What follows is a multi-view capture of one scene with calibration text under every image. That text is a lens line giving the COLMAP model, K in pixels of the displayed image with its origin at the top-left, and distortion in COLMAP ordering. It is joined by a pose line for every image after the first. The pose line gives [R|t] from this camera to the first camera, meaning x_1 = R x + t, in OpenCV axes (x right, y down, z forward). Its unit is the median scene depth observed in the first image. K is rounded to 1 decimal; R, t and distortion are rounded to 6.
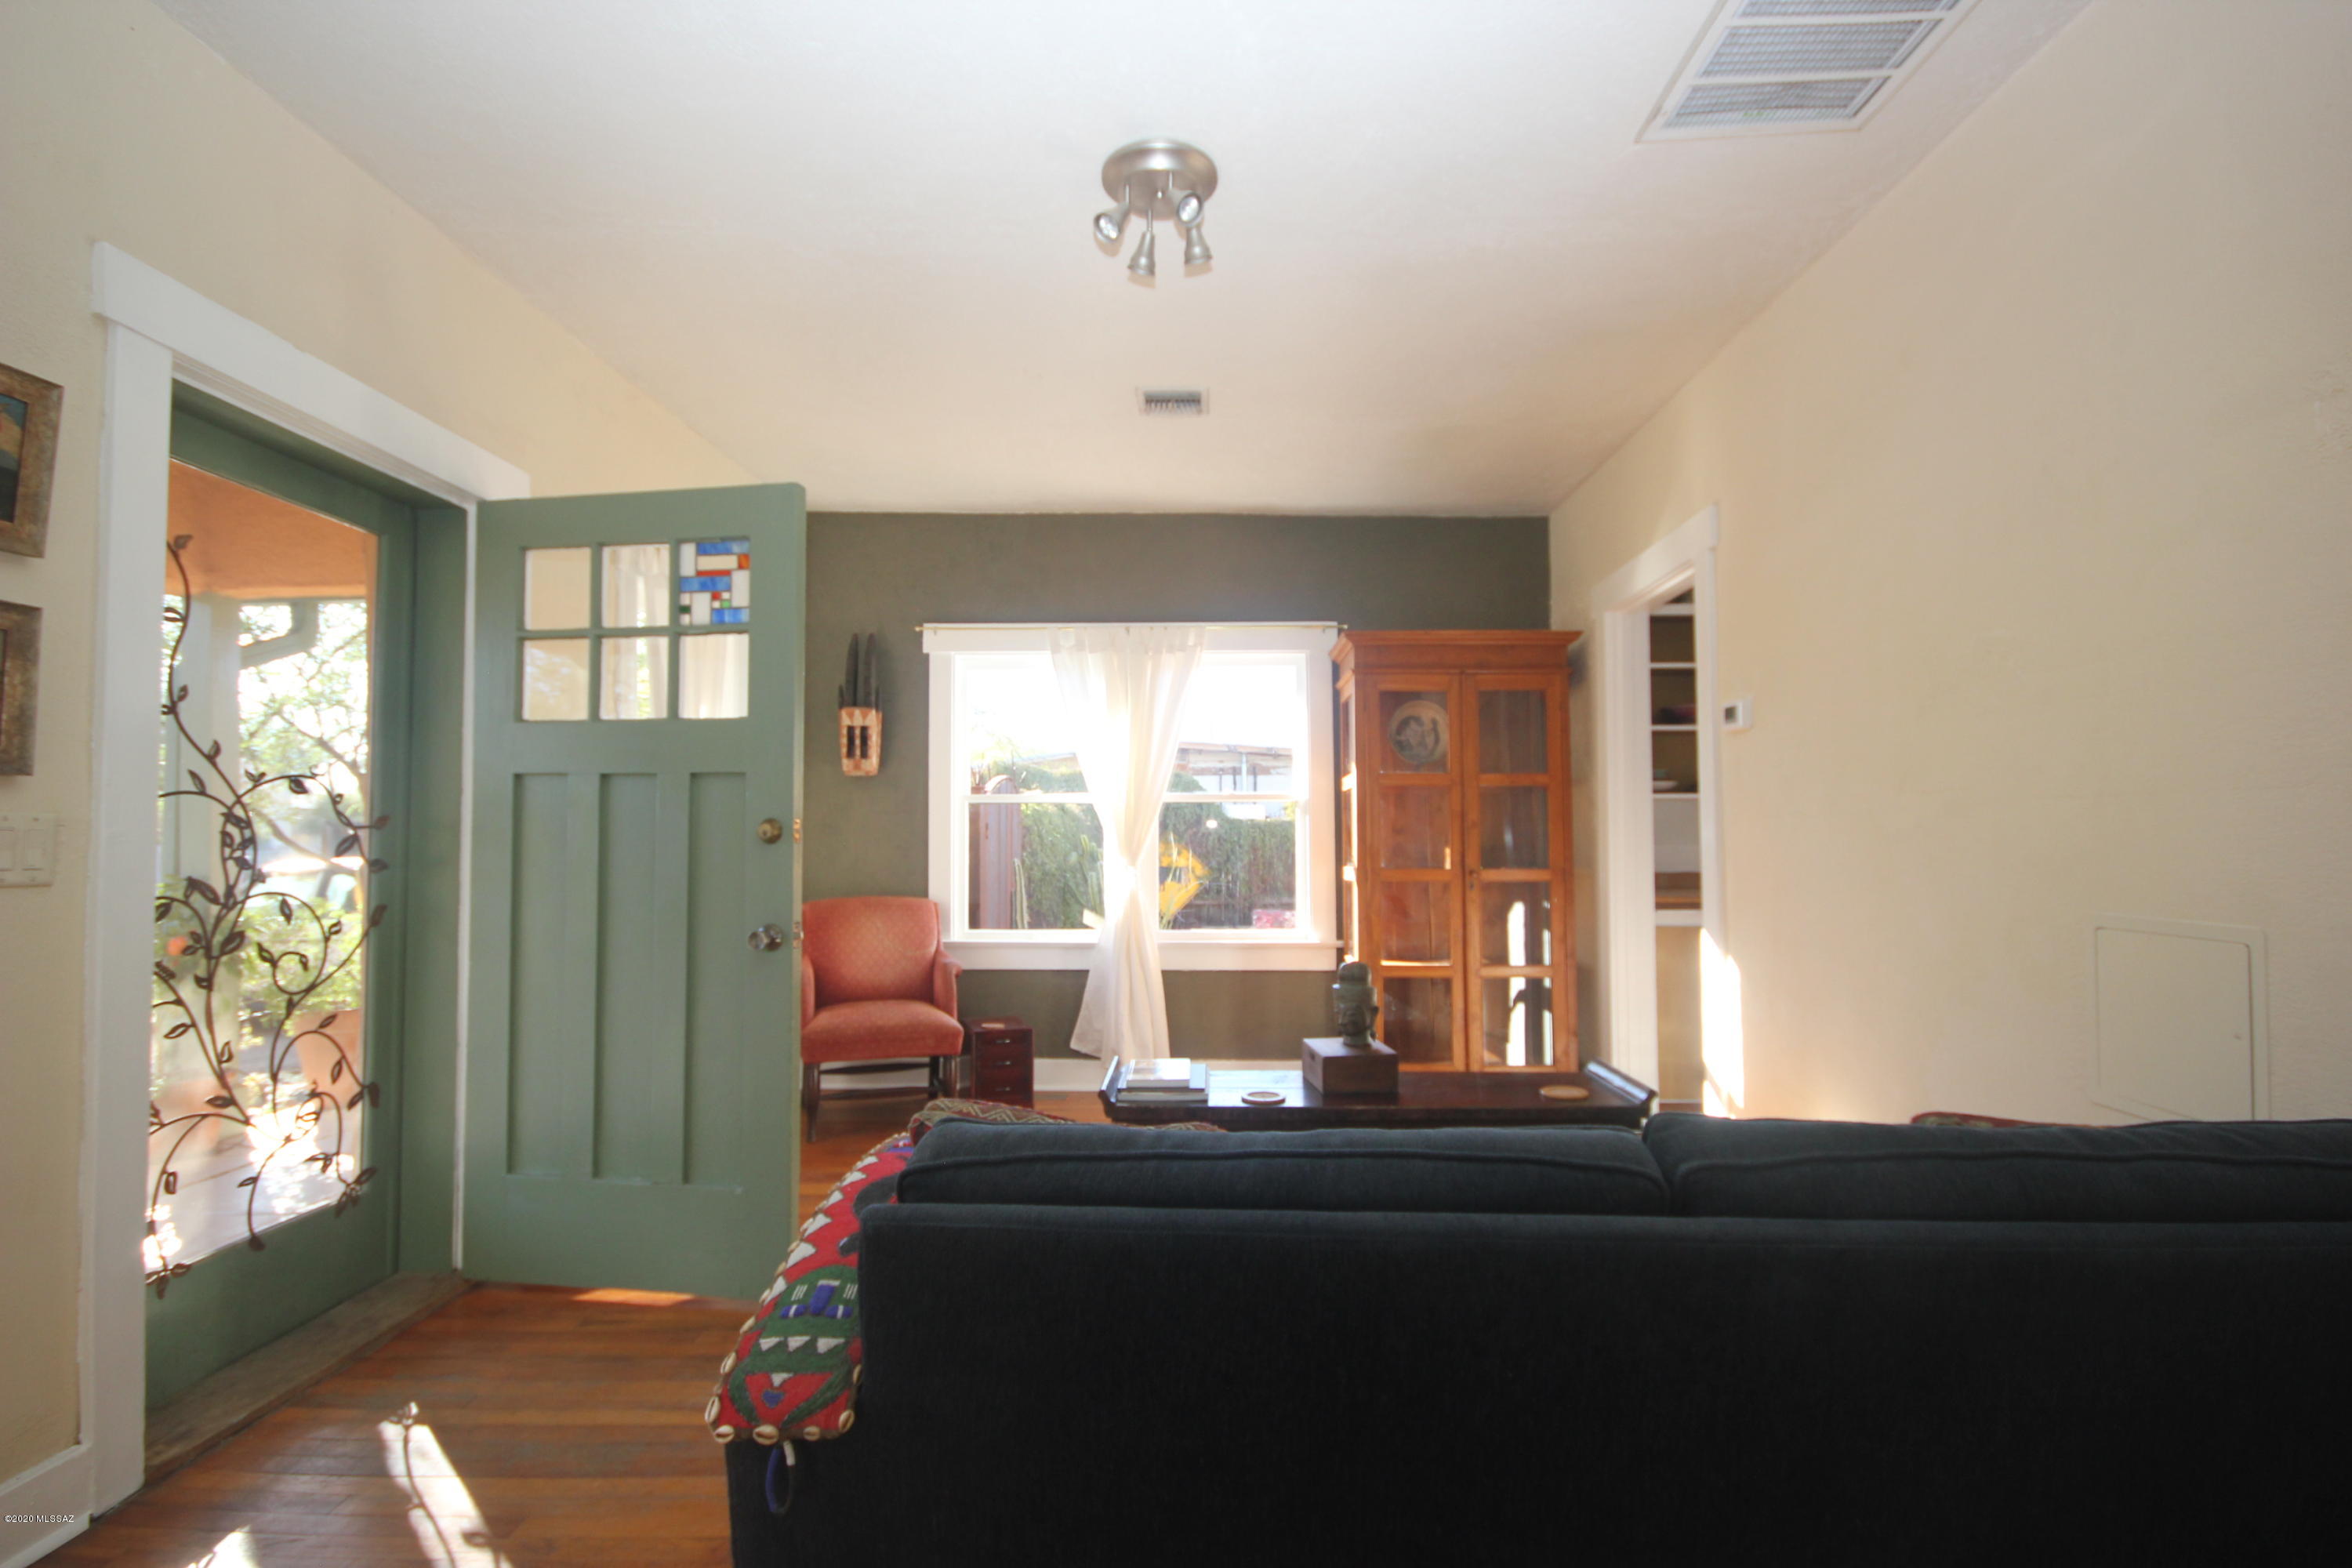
lens RADIAL K [[1095.8, 0, 1166.1], [0, 1095.8, 785.9], [0, 0, 1]] dist [-0.007703, -0.001909]
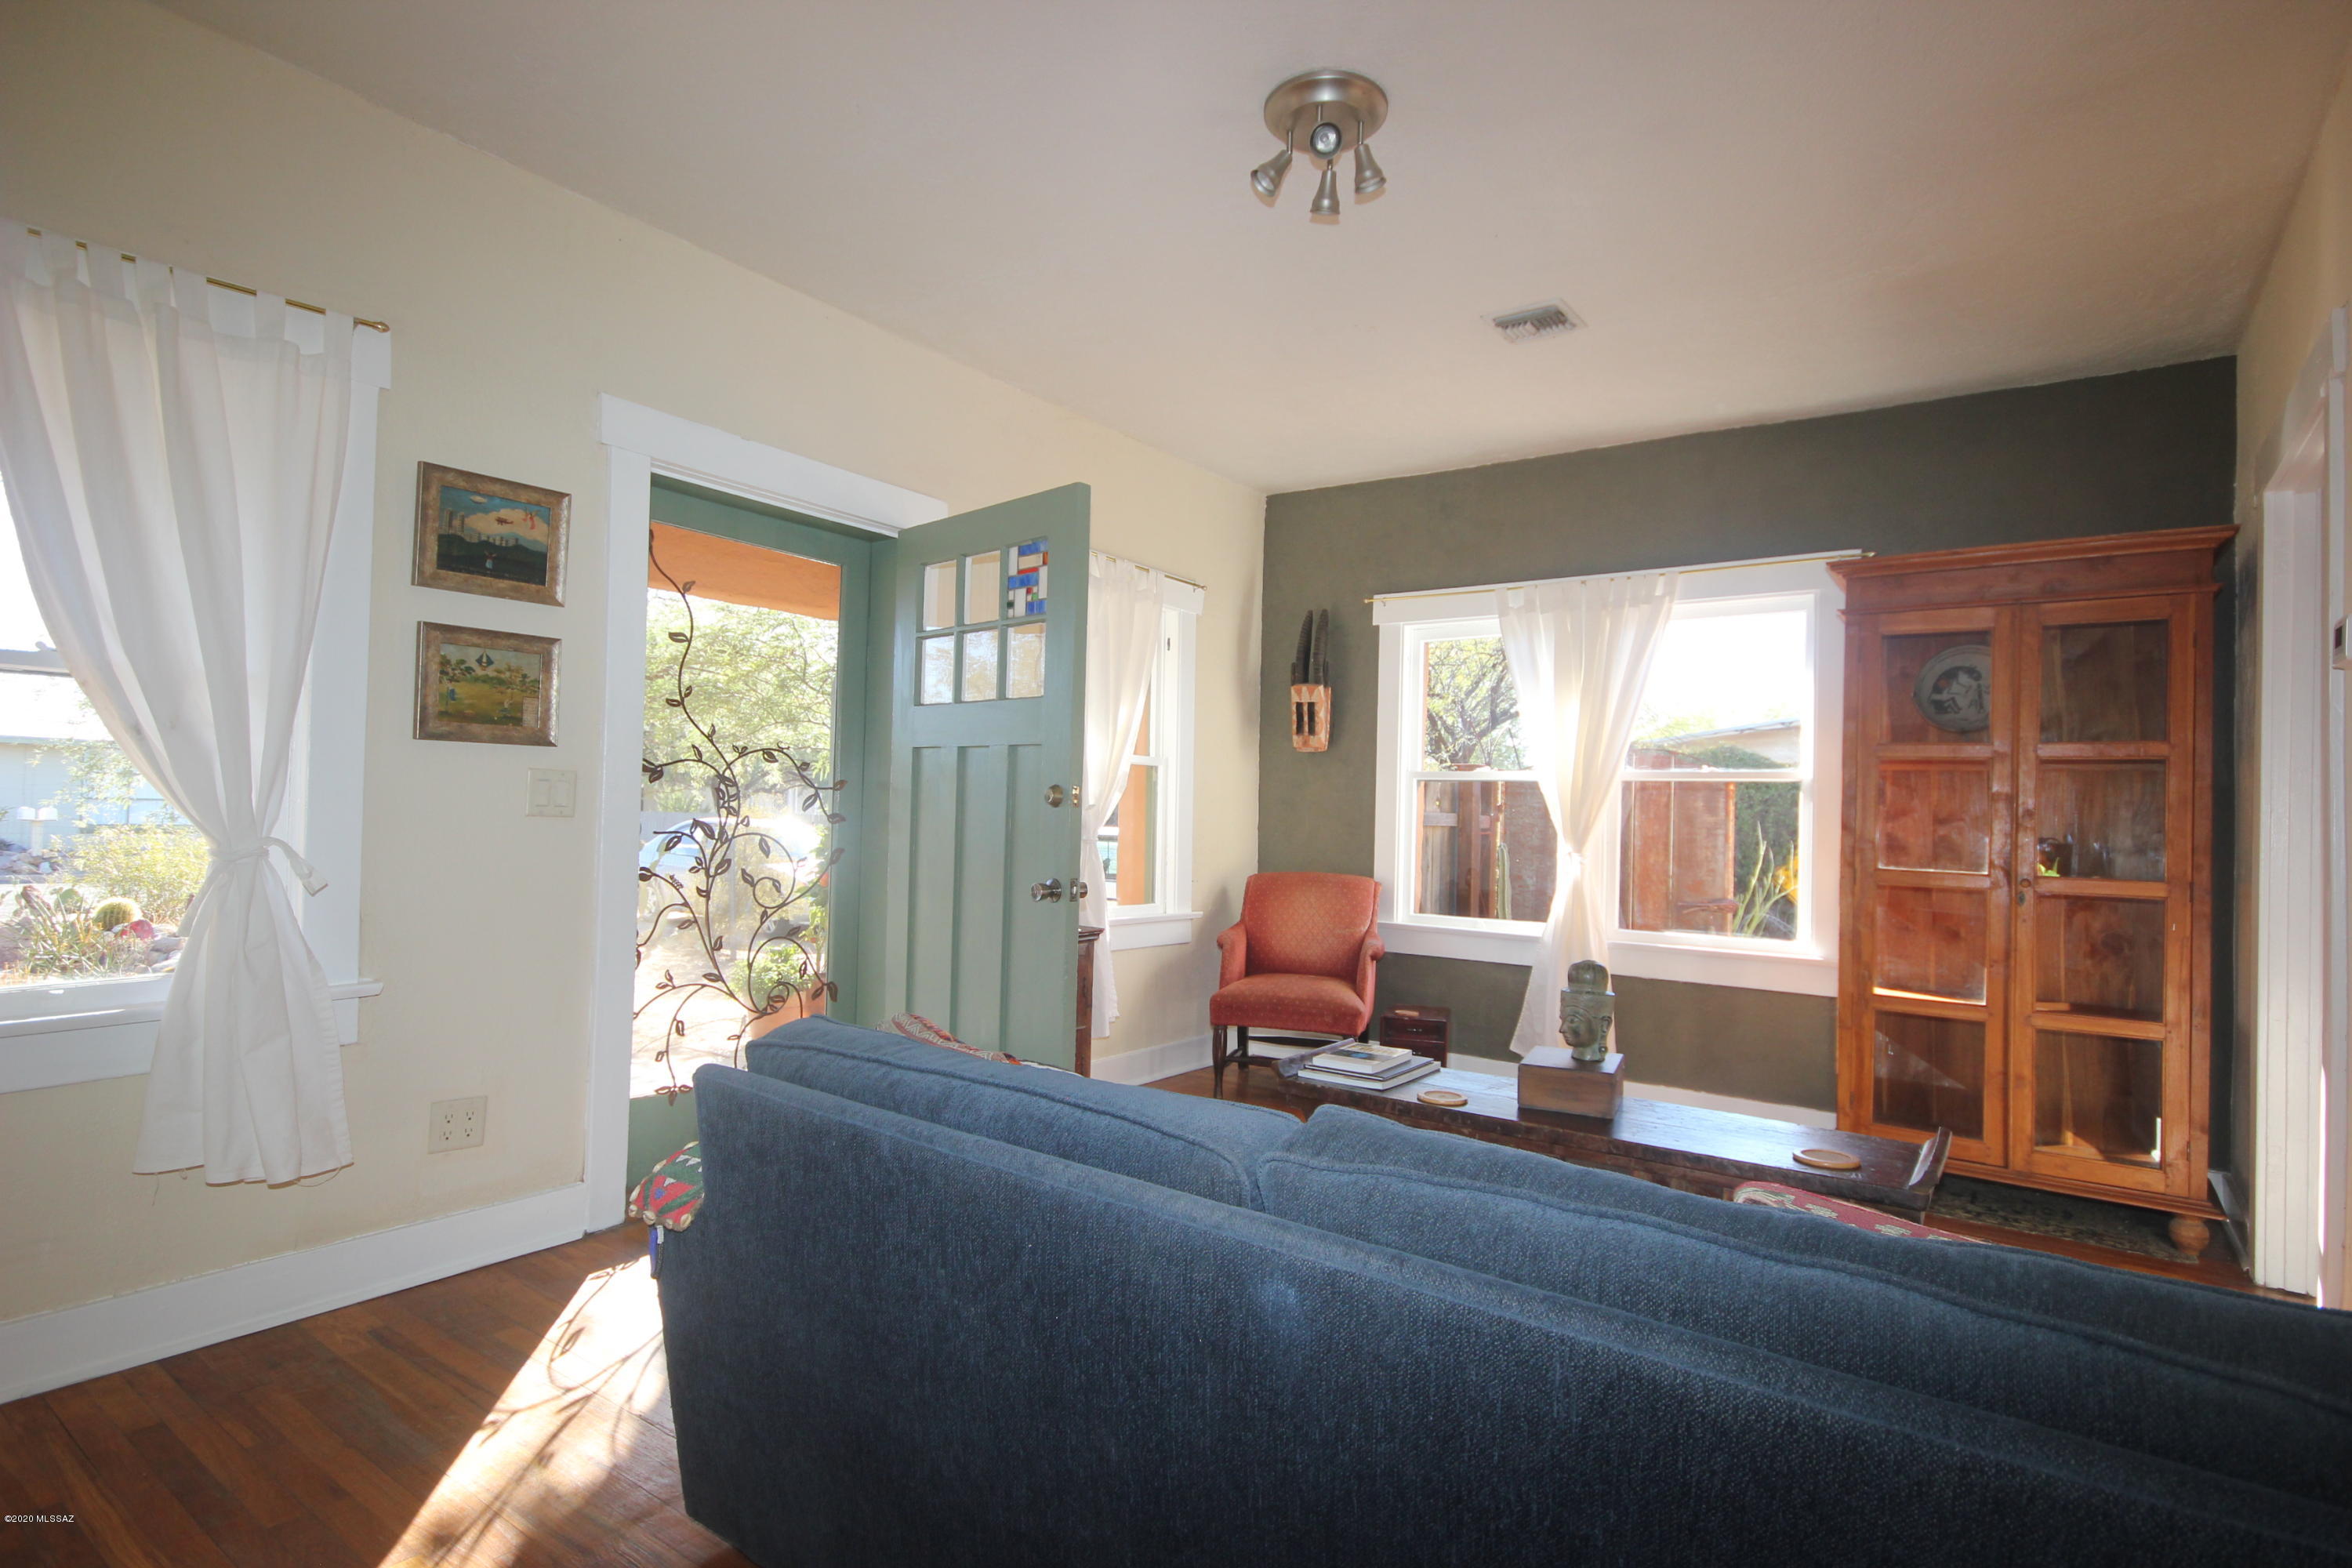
lens RADIAL K [[1178.4, 0, 1175.7], [0, 1178.4, 784.7], [0, 0, 1]] dist [0.005643, 0.001050]
pose [[0.819831, 0.010047, -0.572518, 0.309900], [-0.003785, 0.999919, 0.012127, 0.010517], [0.572594, -0.007775, 0.819802, 0.052328]]
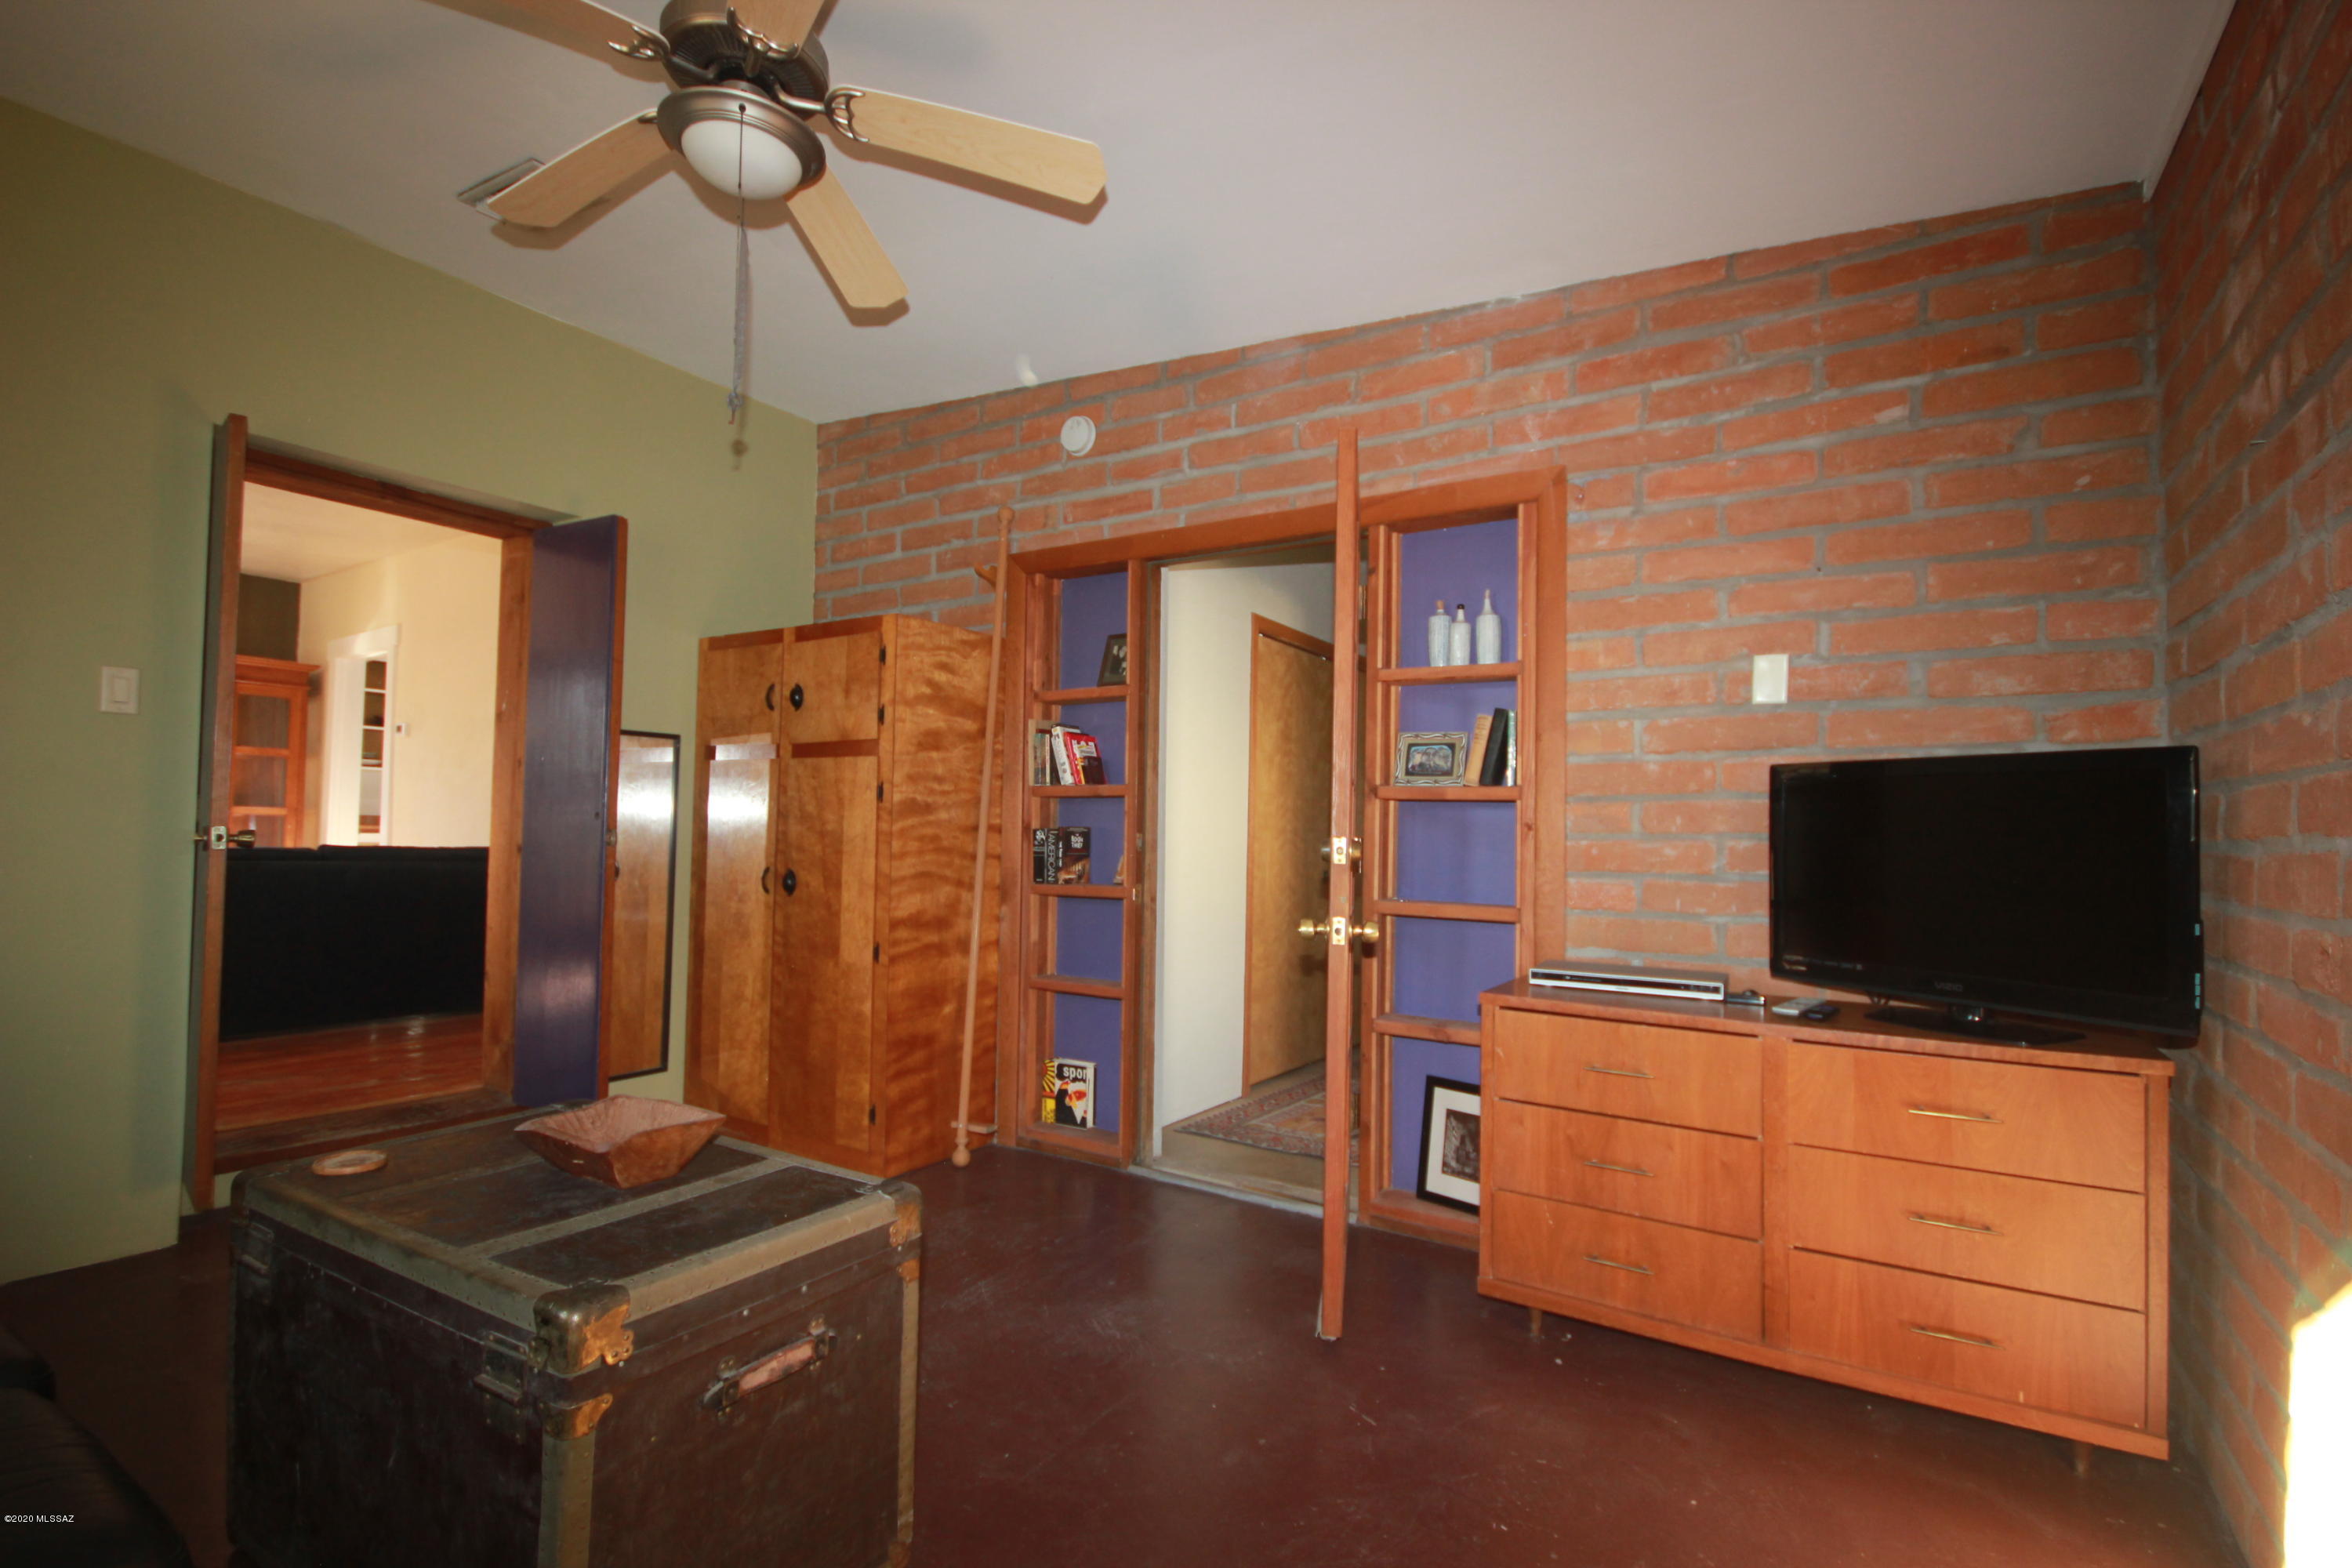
lens RADIAL K [[1095.8, 0, 1165.2], [0, 1095.8, 792.7], [0, 0, 1]] dist [-0.007703, -0.001909]
pose [[0.511866, 0.048668, 0.857686, -0.405417], [-0.042509, 0.998606, -0.031295, 0.054472], [-0.858013, -0.020441, 0.513221, -1.038727]]
